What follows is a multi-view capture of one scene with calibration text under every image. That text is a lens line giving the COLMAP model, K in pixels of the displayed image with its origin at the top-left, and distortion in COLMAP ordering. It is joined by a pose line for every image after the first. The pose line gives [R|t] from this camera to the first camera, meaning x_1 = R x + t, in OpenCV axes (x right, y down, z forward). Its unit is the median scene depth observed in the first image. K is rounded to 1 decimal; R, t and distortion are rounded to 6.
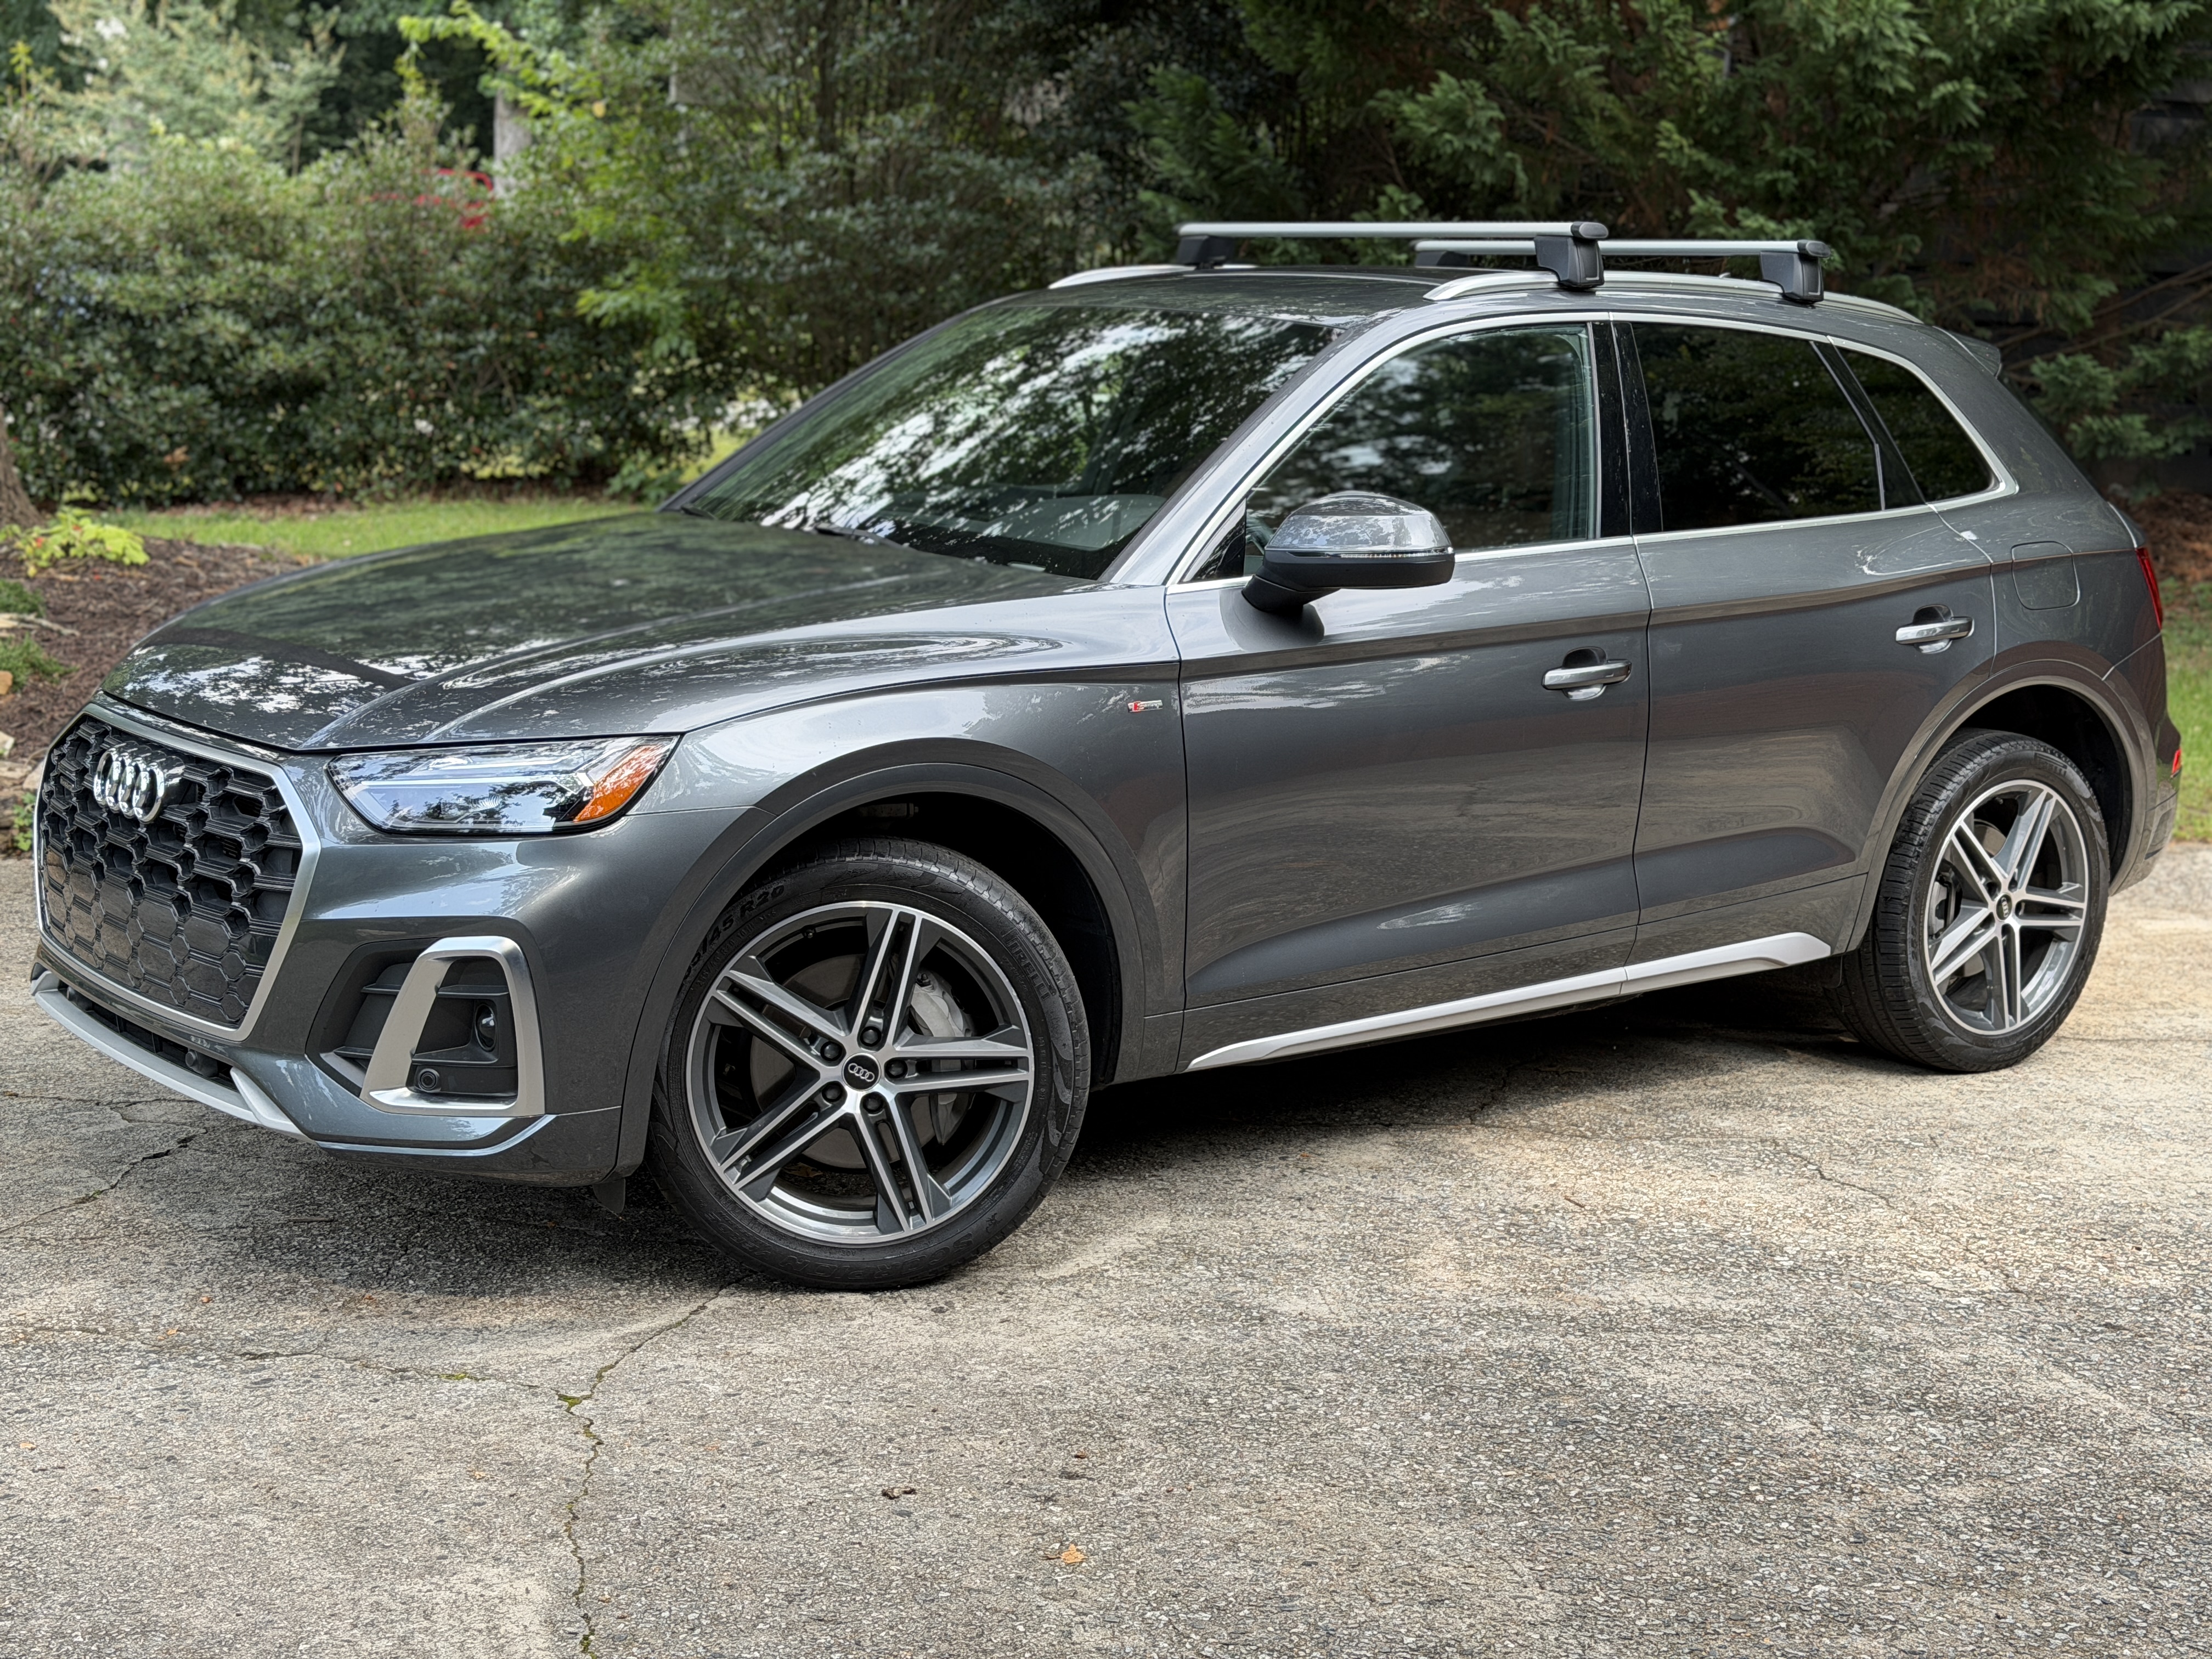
lens RADIAL K [[3057.7, 0, 1103.1], [0, 3057.7, 834.7], [0, 0, 1]] dist [0.185088, 0.000000]
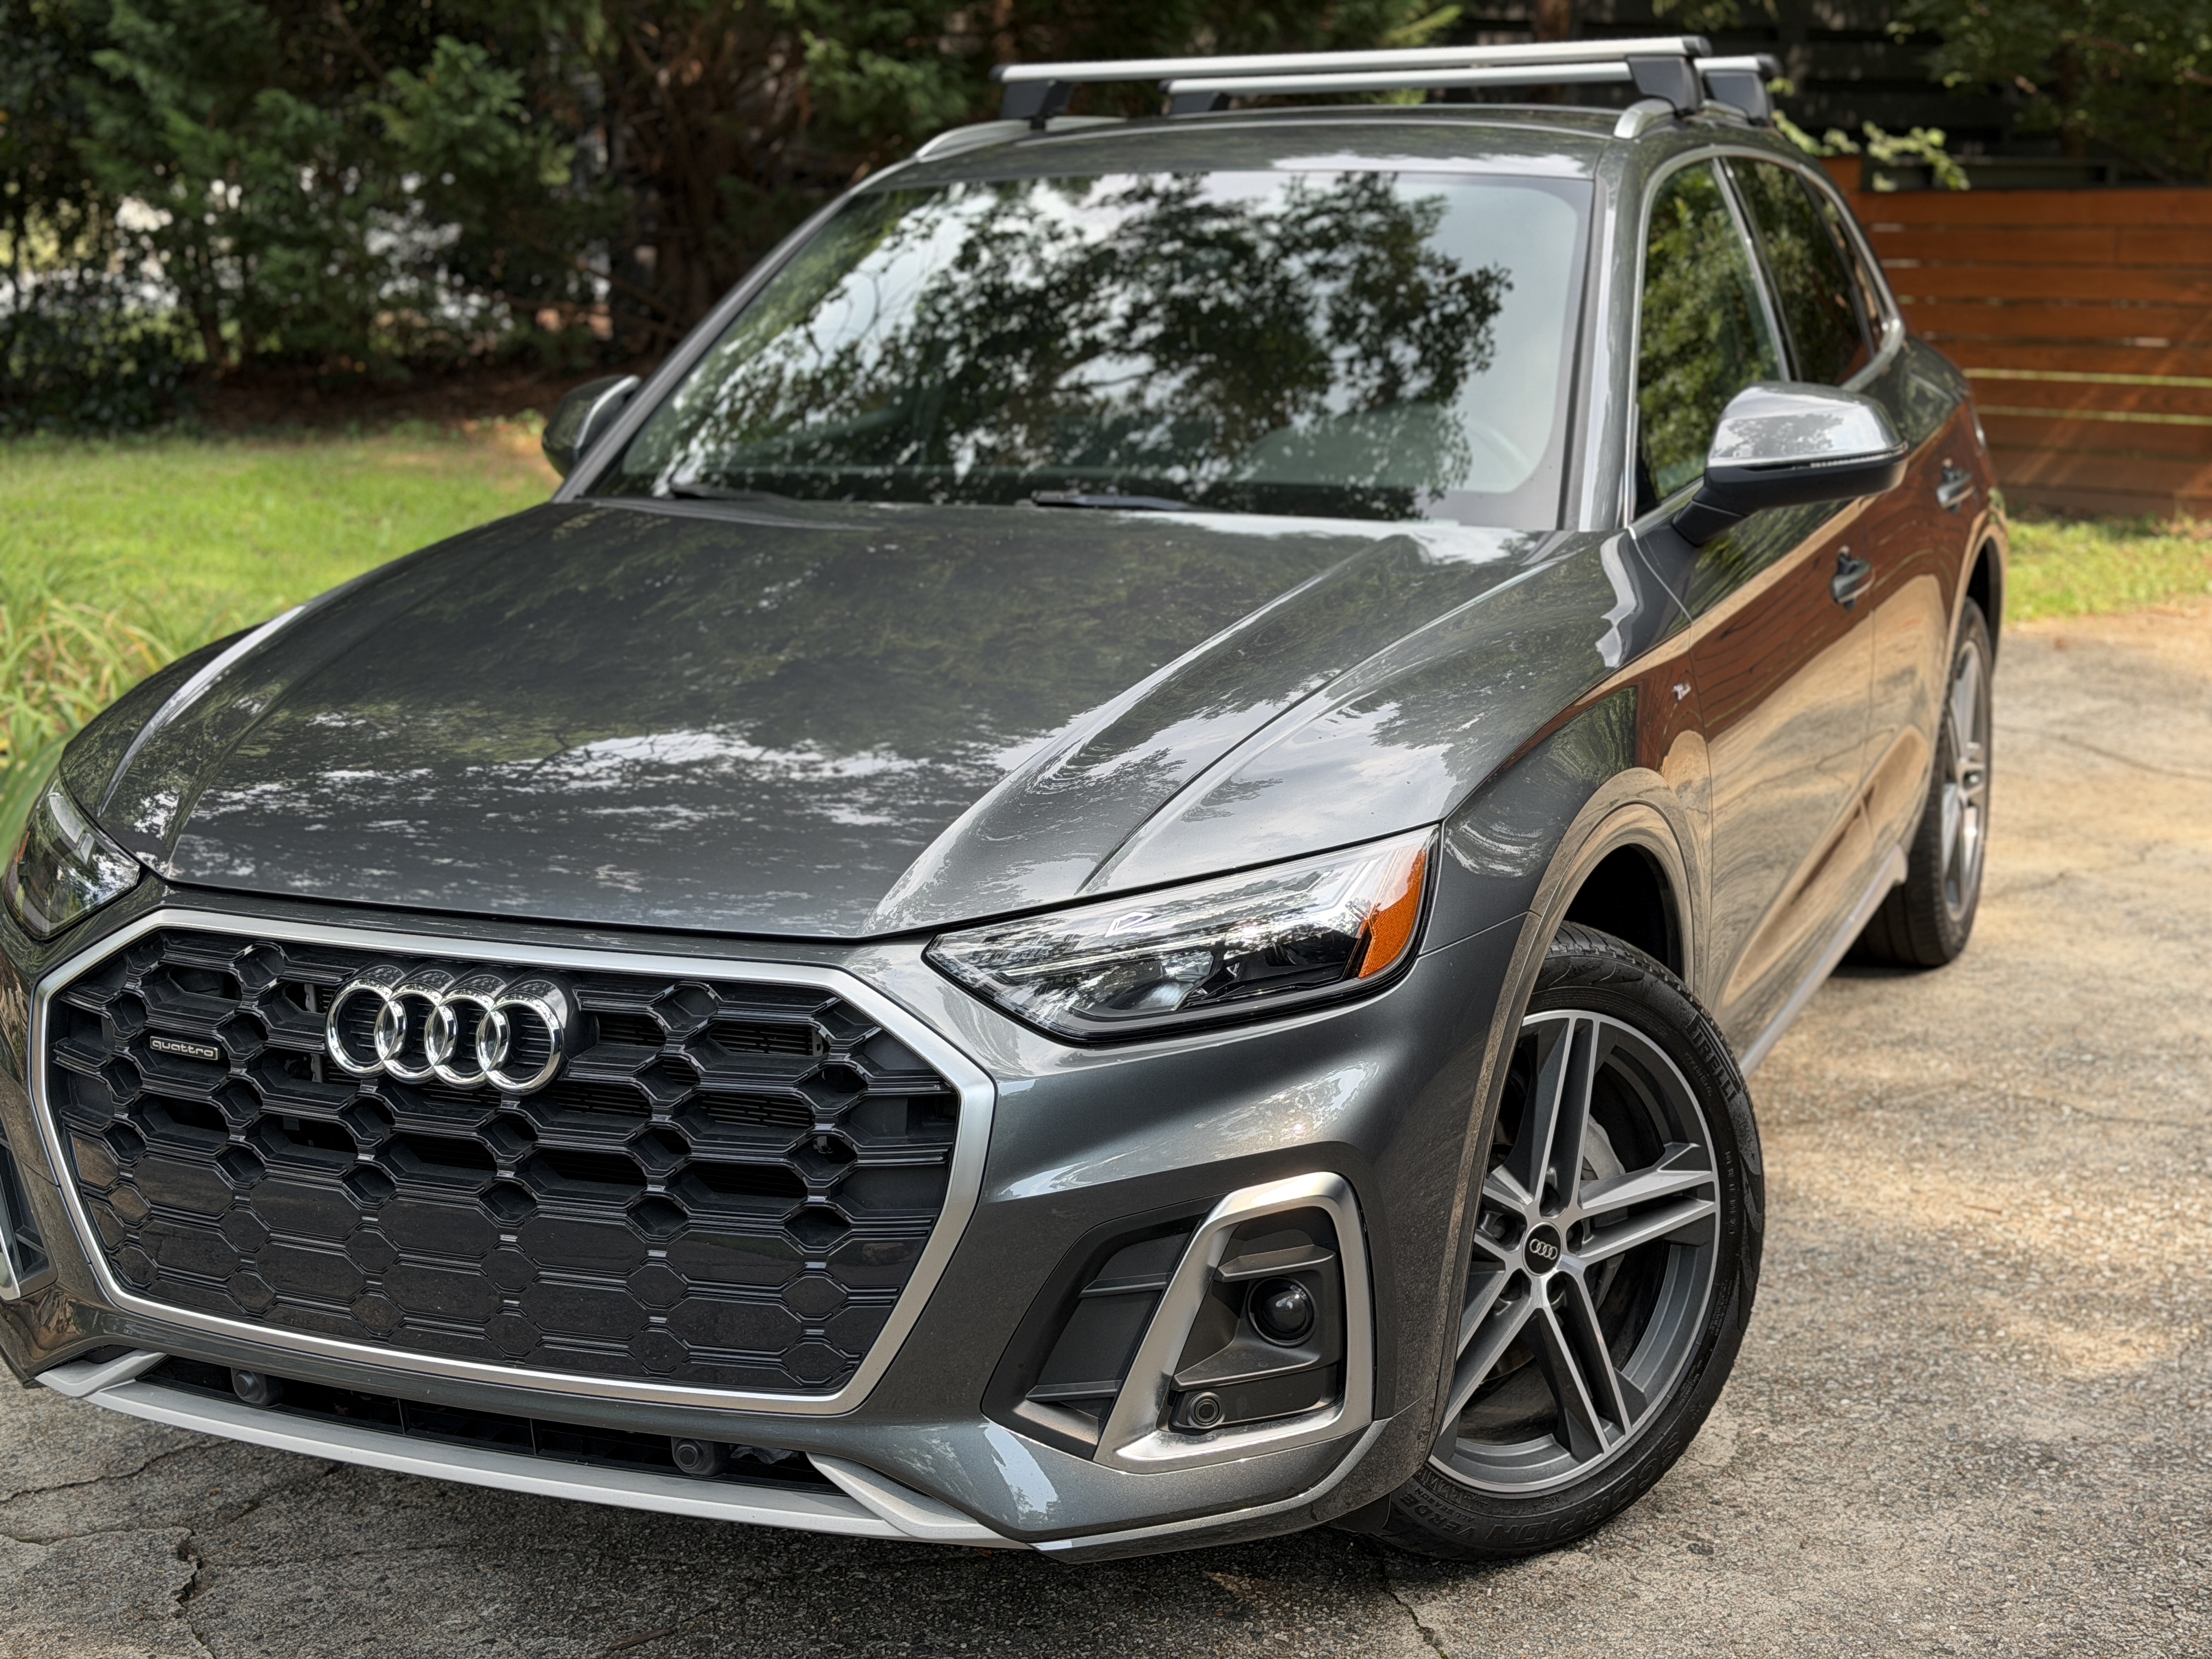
lens RADIAL K [[3057.7, 0, 1112.4], [0, 3057.7, 814.8], [0, 0, 1]] dist [0.185088, 0.000000]
pose [[0.873594, -0.149266, 0.463200, -0.485276], [0.131978, 0.988797, 0.069729, -0.086194], [-0.468419, 0.000217, 0.883507, 0.411125]]
